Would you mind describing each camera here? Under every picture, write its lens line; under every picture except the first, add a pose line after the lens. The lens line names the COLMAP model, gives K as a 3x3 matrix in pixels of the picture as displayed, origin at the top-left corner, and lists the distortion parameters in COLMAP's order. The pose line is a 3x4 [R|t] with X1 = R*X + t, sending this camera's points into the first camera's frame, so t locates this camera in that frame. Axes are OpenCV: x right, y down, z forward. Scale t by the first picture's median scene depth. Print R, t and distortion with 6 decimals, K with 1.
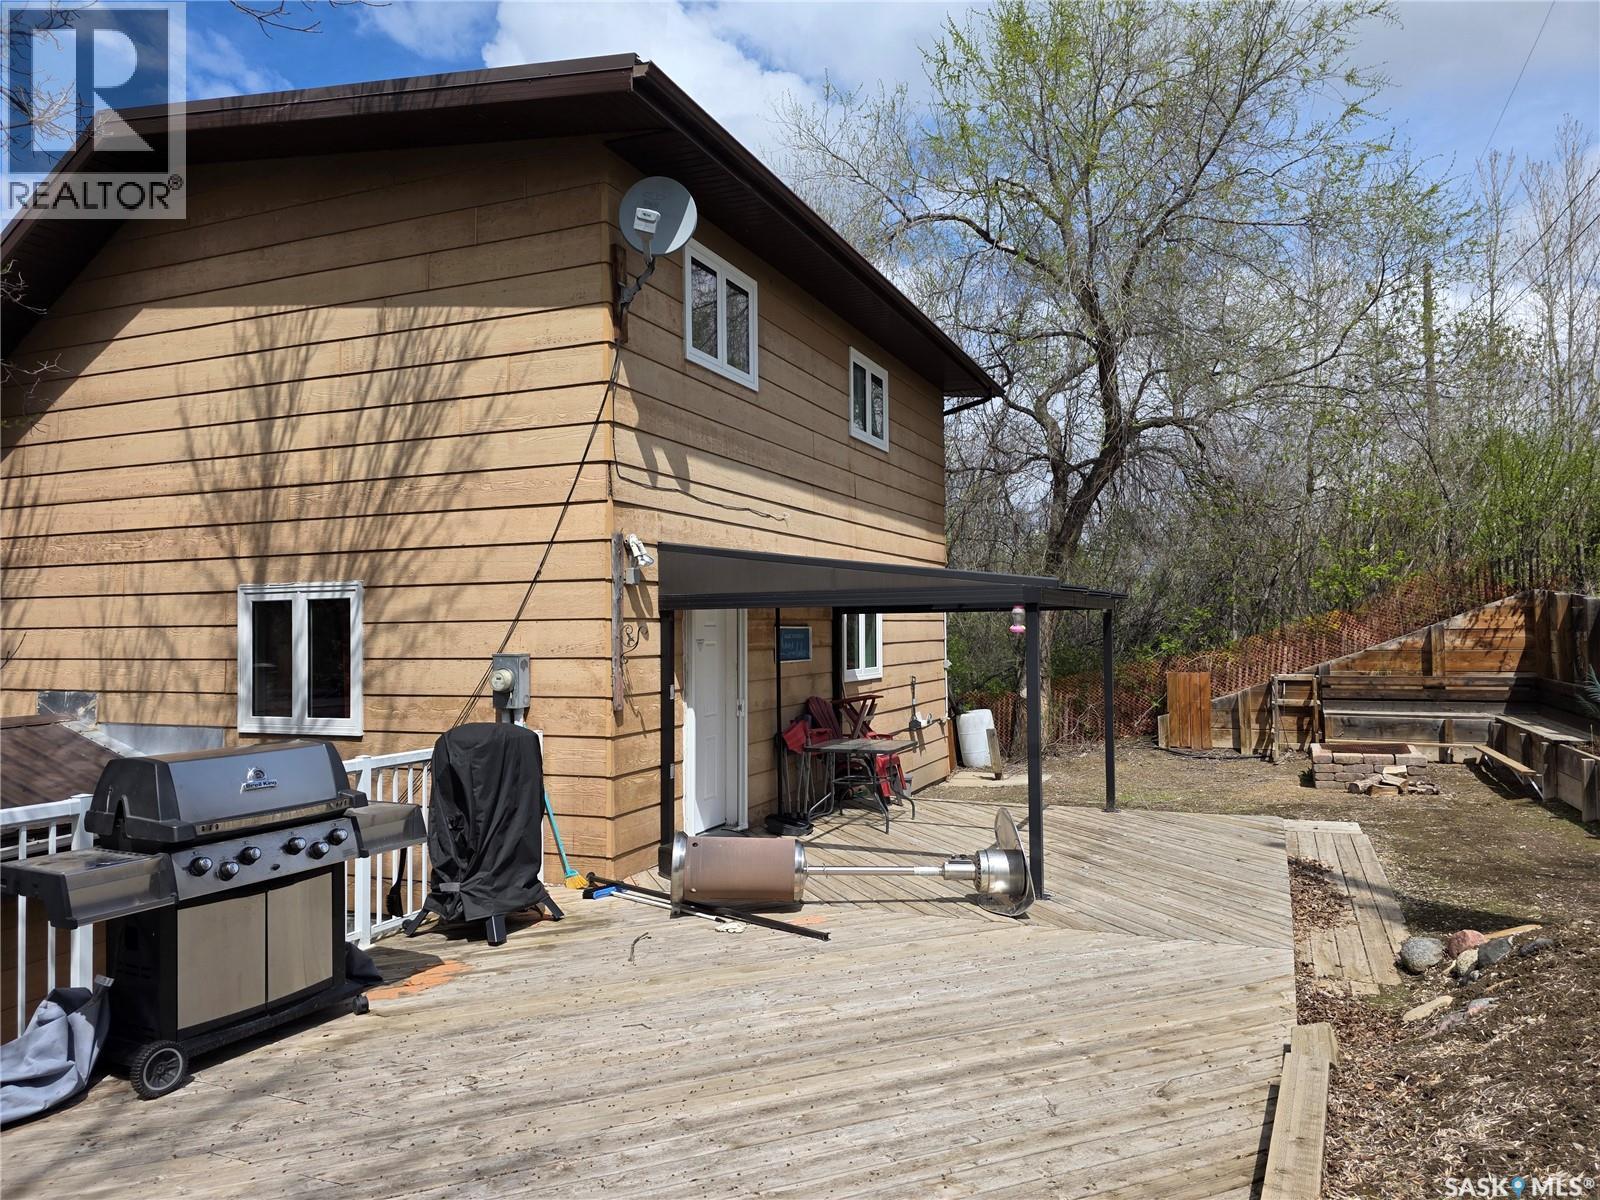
lens RADIAL K [[1041.3, 0, 800.0], [0, 1041.3, 600.0], [0, 0, 1]] dist [0.000987, -0.002626]
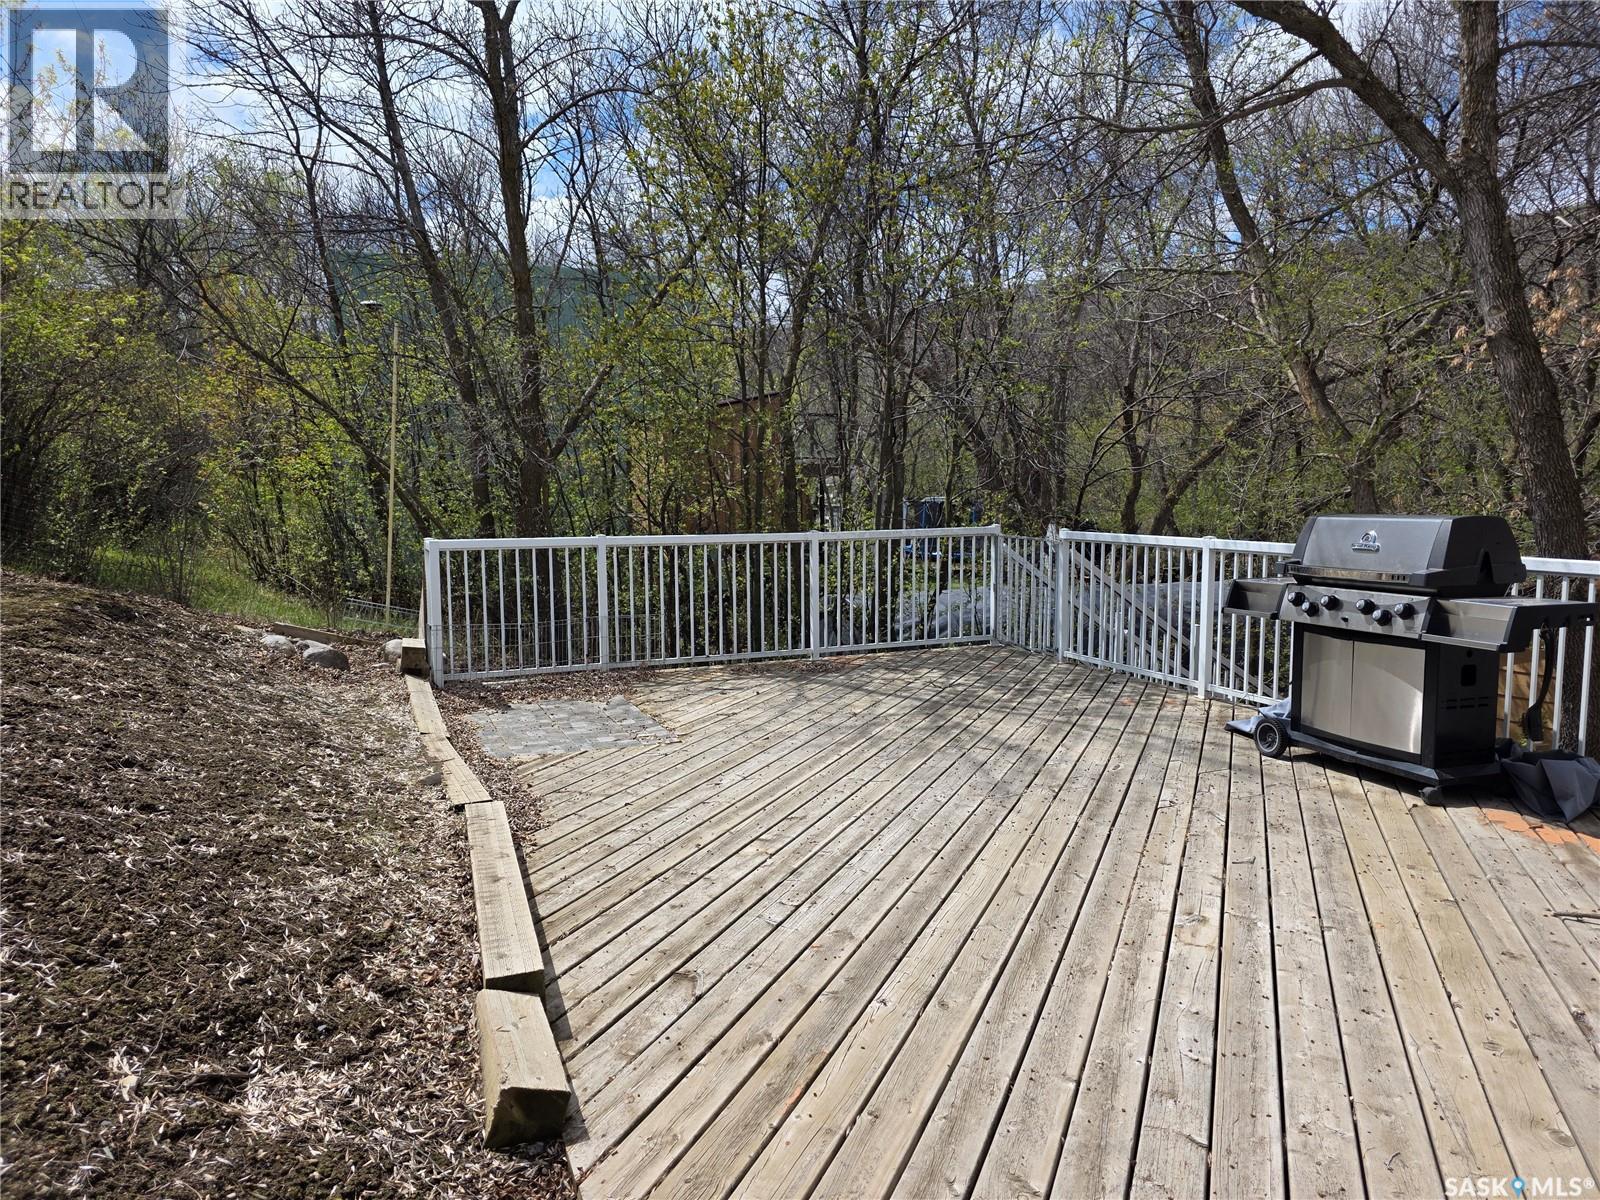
lens RADIAL K [[1041.3, 0, 800.0], [0, 1041.3, 600.0], [0, 0, 1]] dist [0.000987, -0.002626]
pose [[-0.681283, 0.092265, -0.726183, 0.683102], [0.045476, 0.995443, 0.083812, 0.115515], [0.730607, 0.024076, -0.682374, 1.312187]]
